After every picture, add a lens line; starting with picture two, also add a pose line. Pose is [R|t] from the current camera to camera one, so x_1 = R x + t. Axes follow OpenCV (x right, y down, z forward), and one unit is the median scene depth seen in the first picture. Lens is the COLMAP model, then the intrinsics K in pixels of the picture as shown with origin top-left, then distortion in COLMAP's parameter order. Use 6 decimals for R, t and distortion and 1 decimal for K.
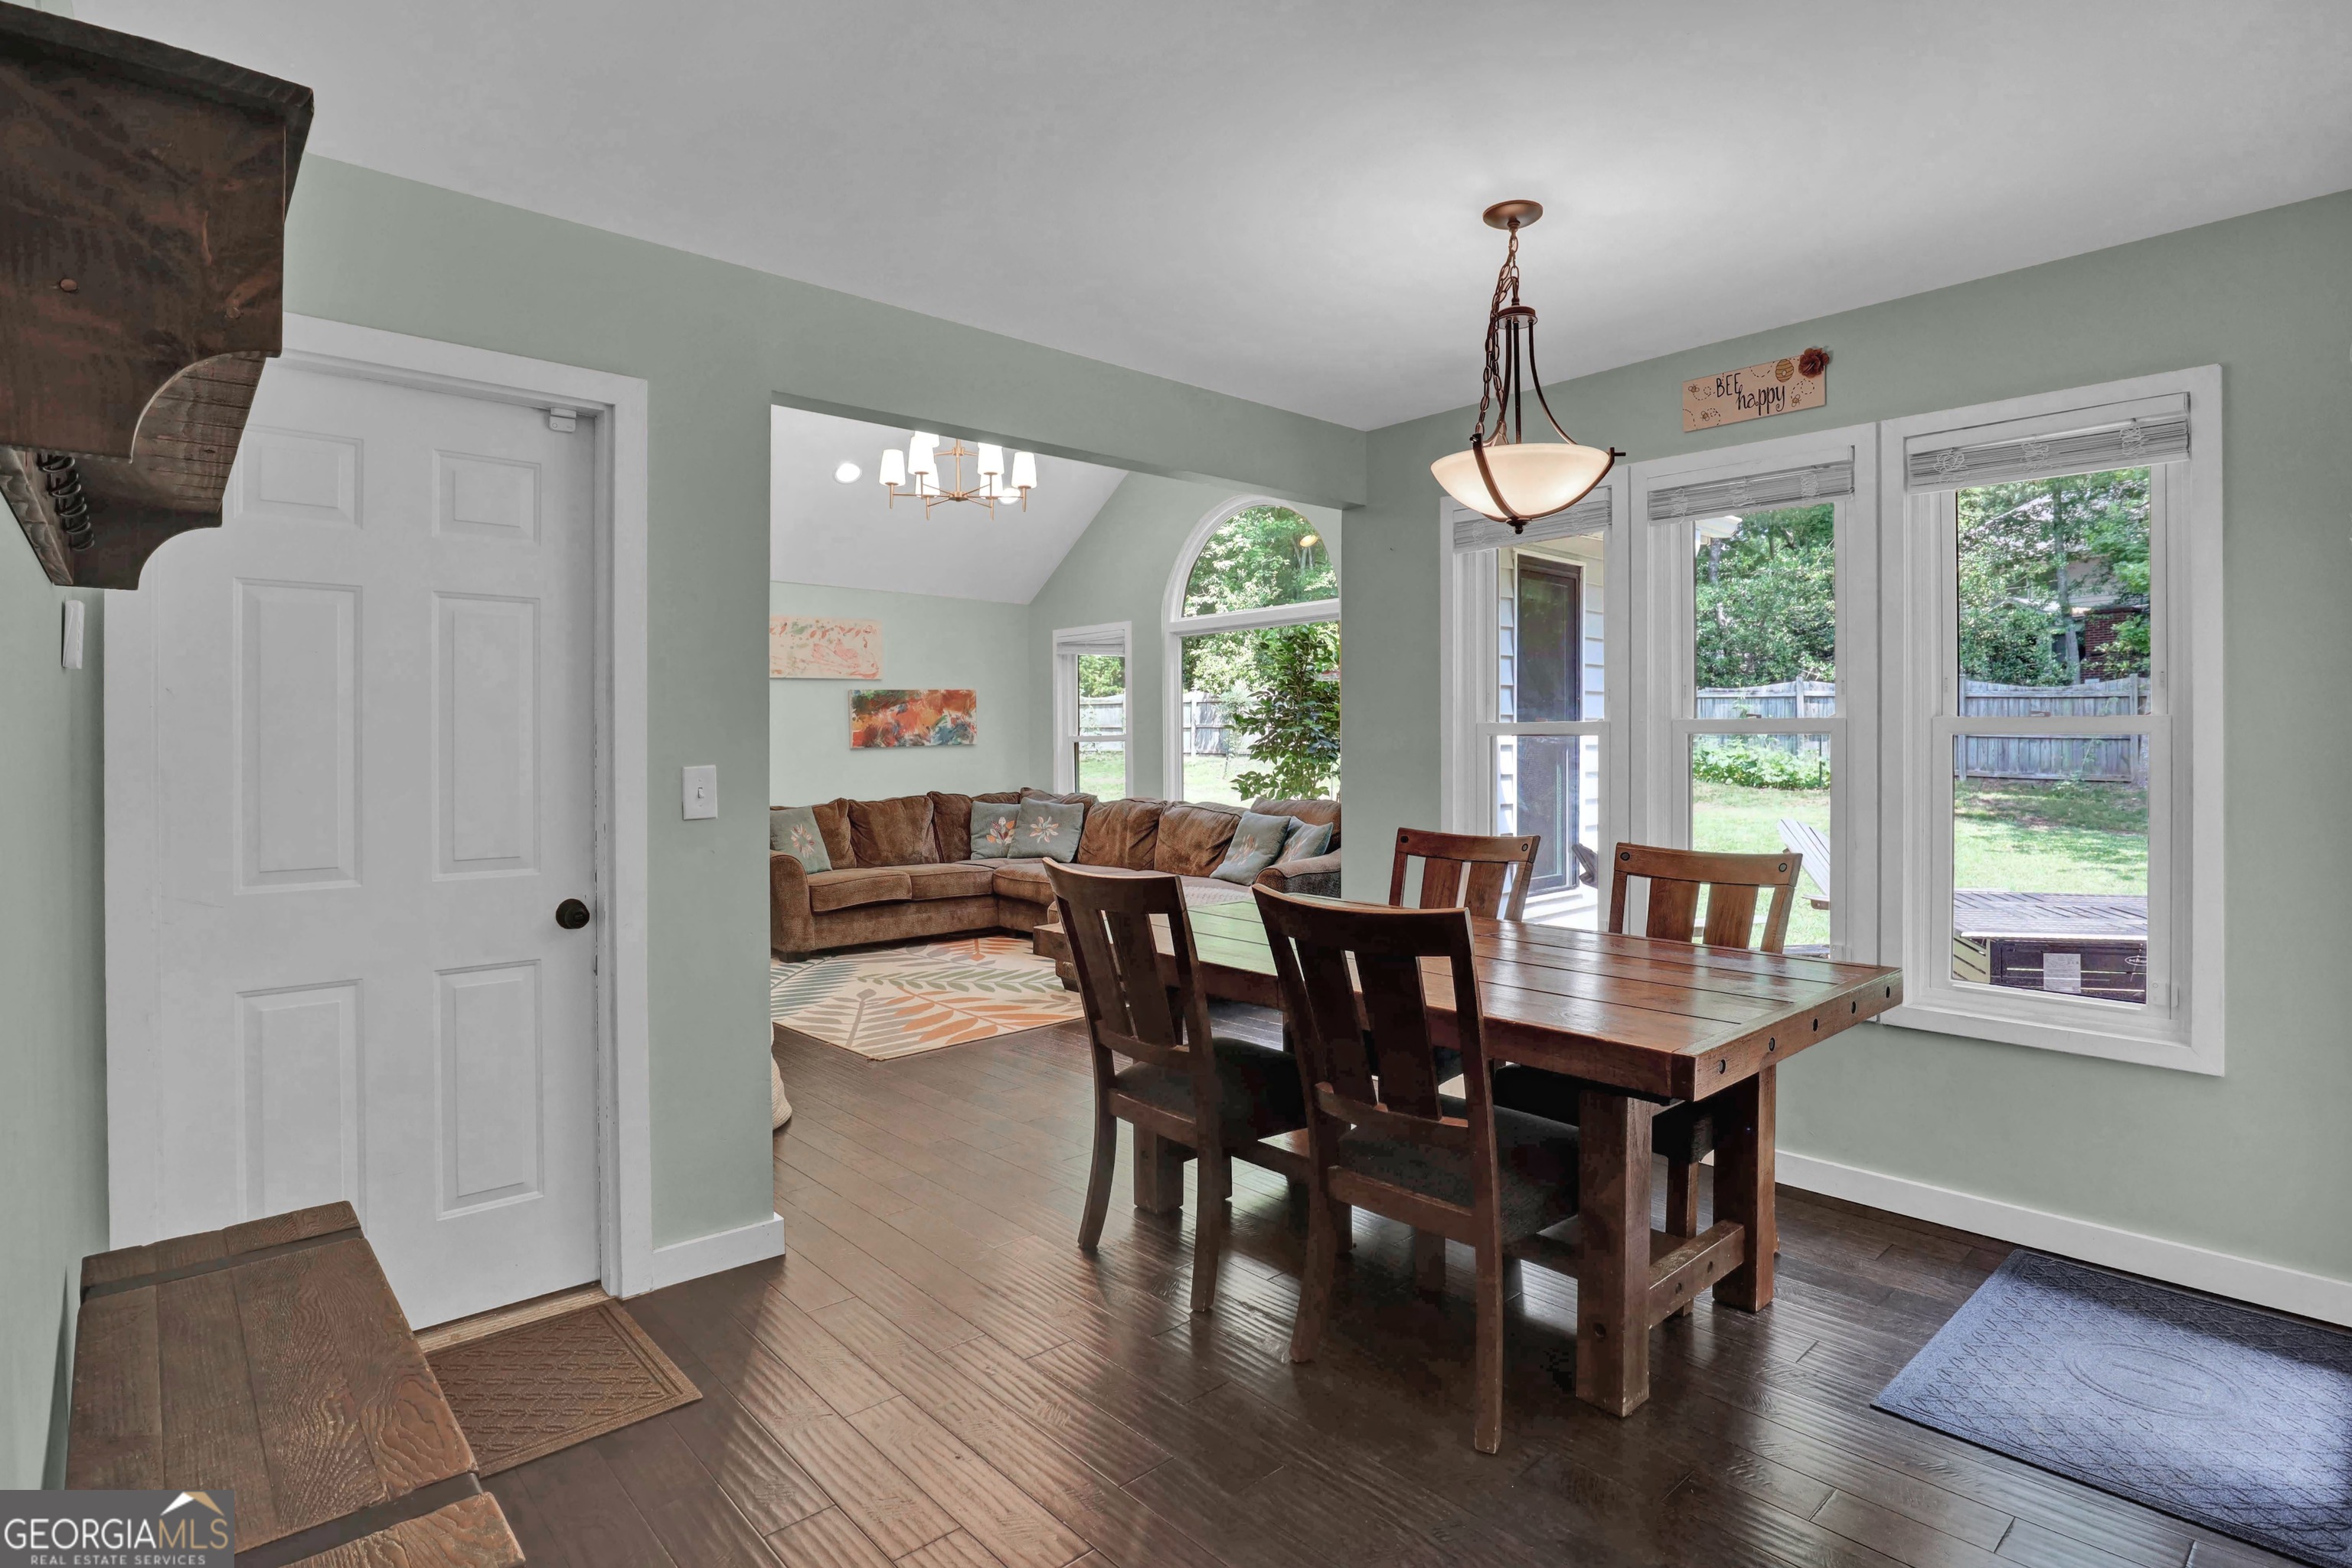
lens RADIAL K [[1200.0, 0, 1165.9], [0, 1200.0, 738.2], [0, 0, 1]] dist [-0.053765, 0.019083]
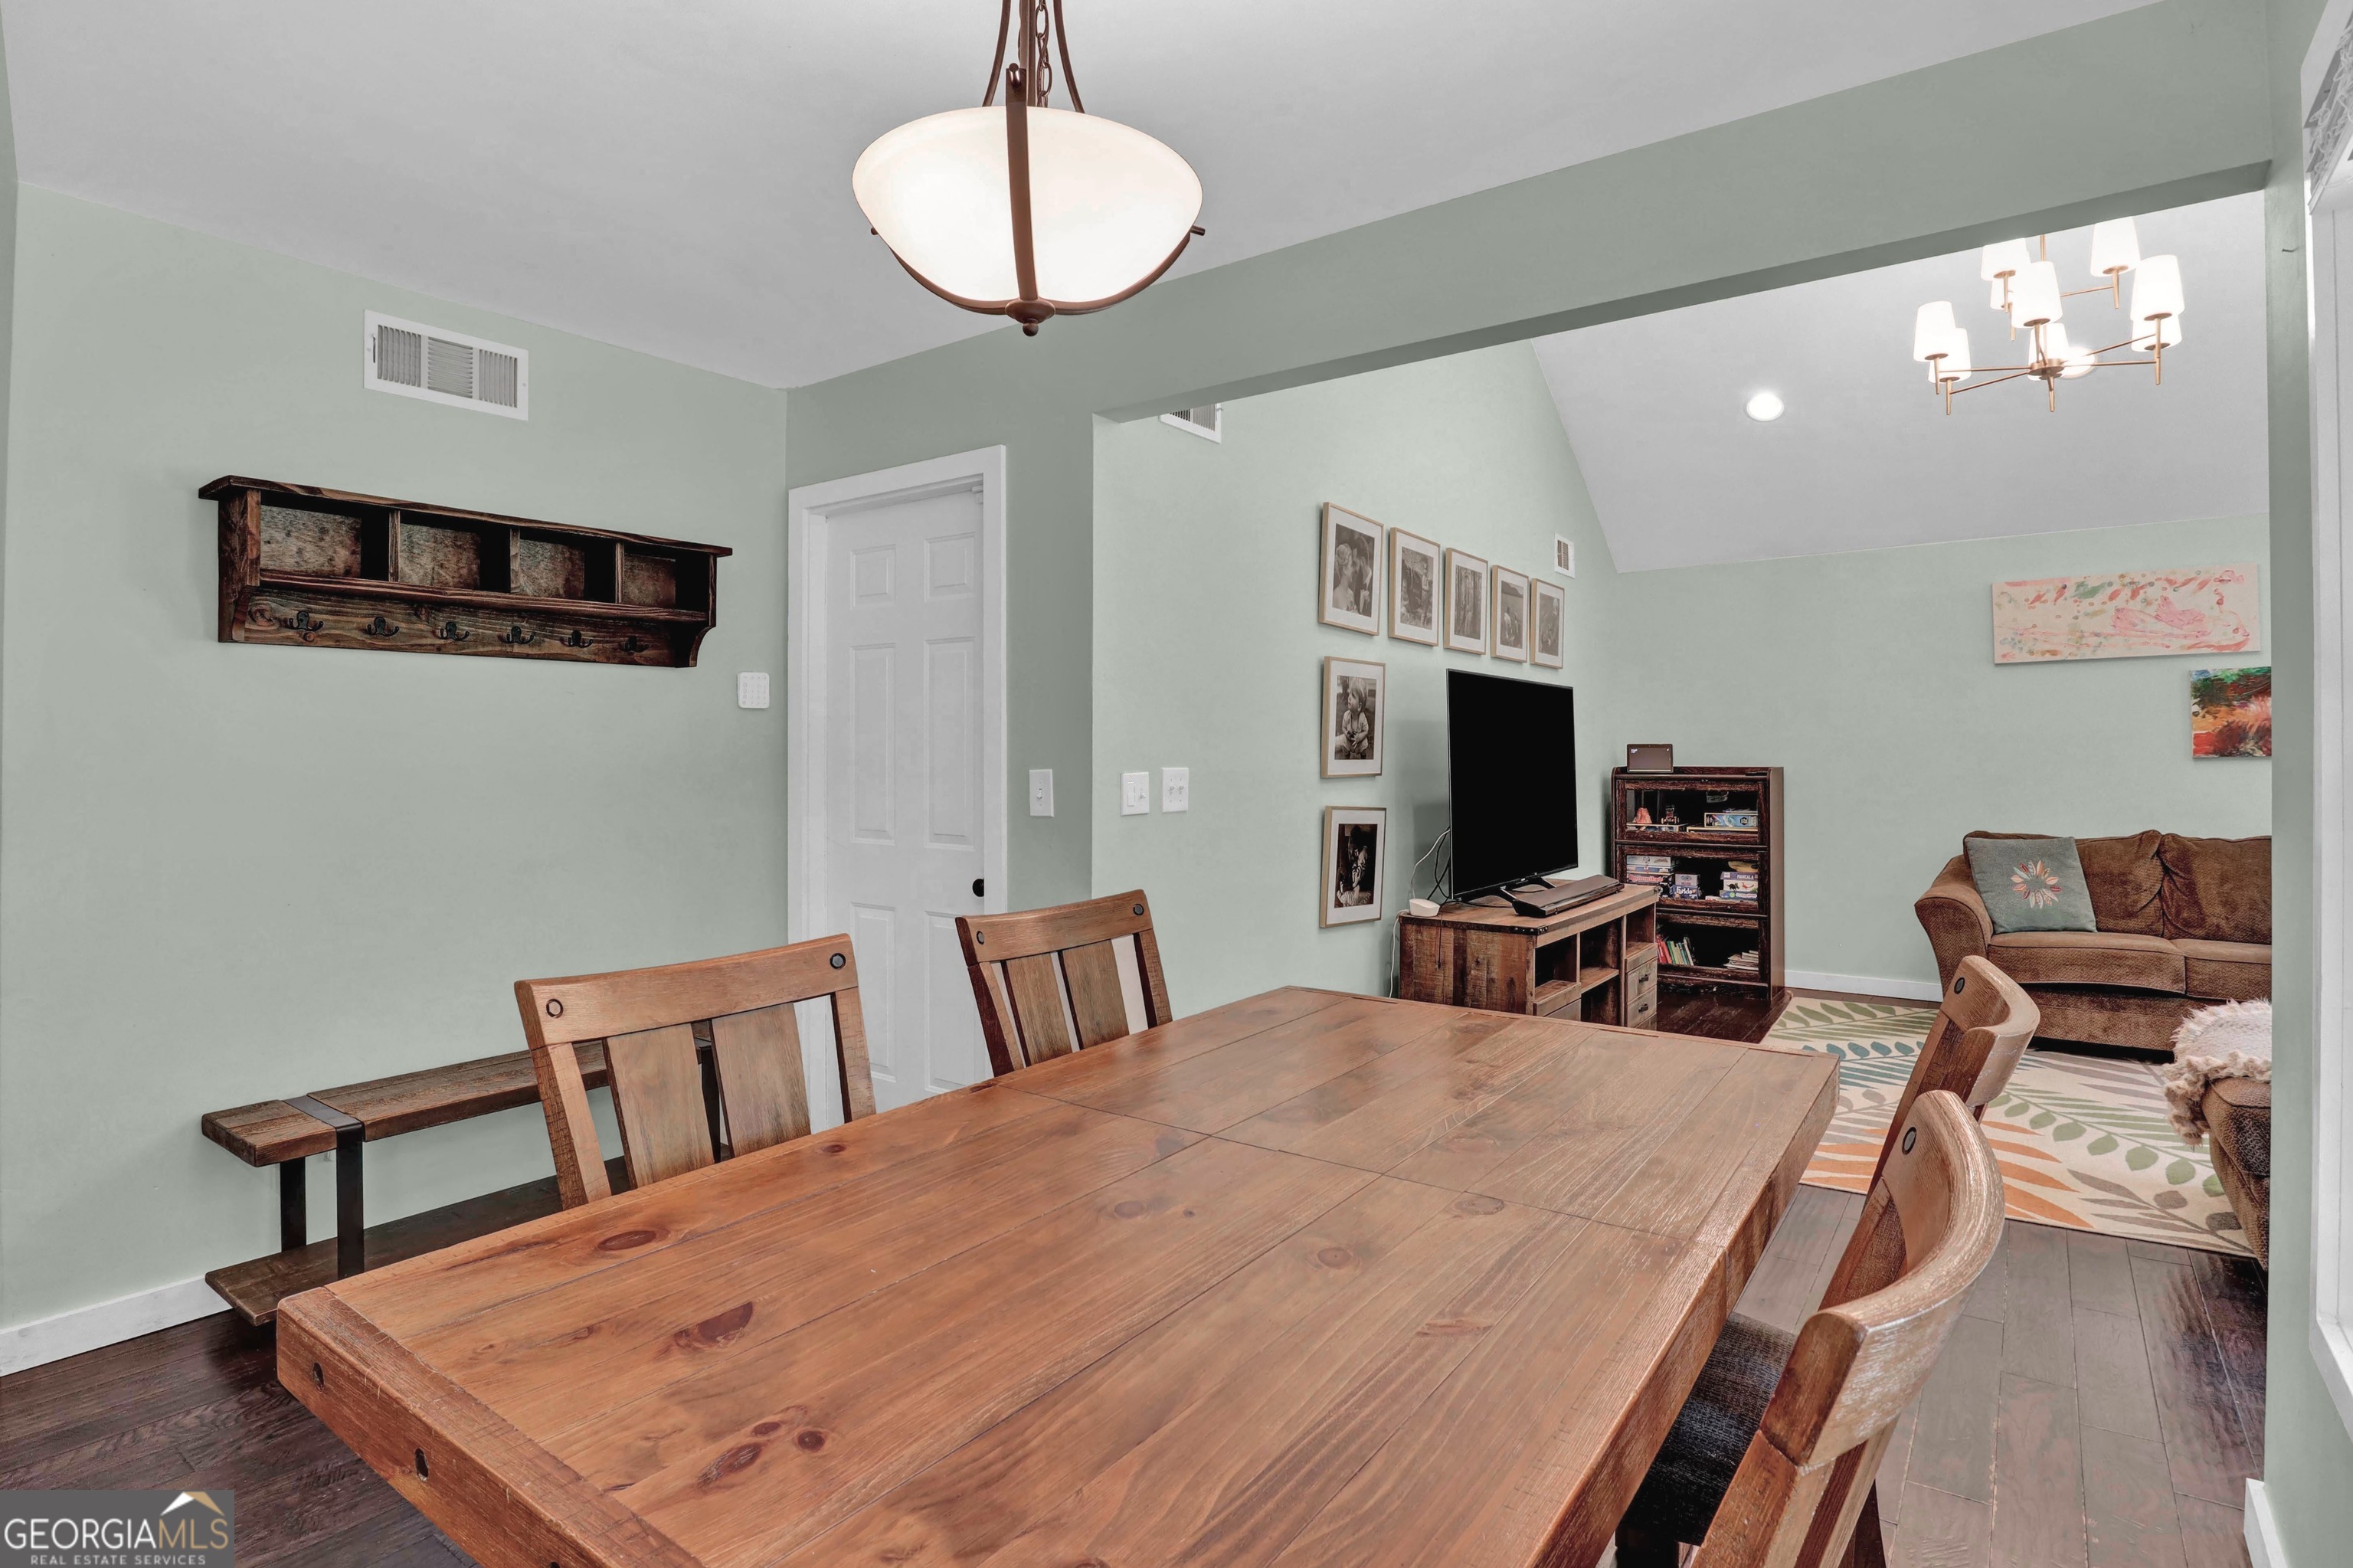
lens RADIAL K [[1200.5, 0, 1166.4], [0, 1200.5, 738.2], [0, 0, 1]] dist [-0.053765, 0.019083]
pose [[0.207664, -0.005403, -0.978185, 0.261842], [0.001860, 0.999985, -0.005128, -0.000204], [0.978199, -0.000755, 0.207671, 0.309245]]
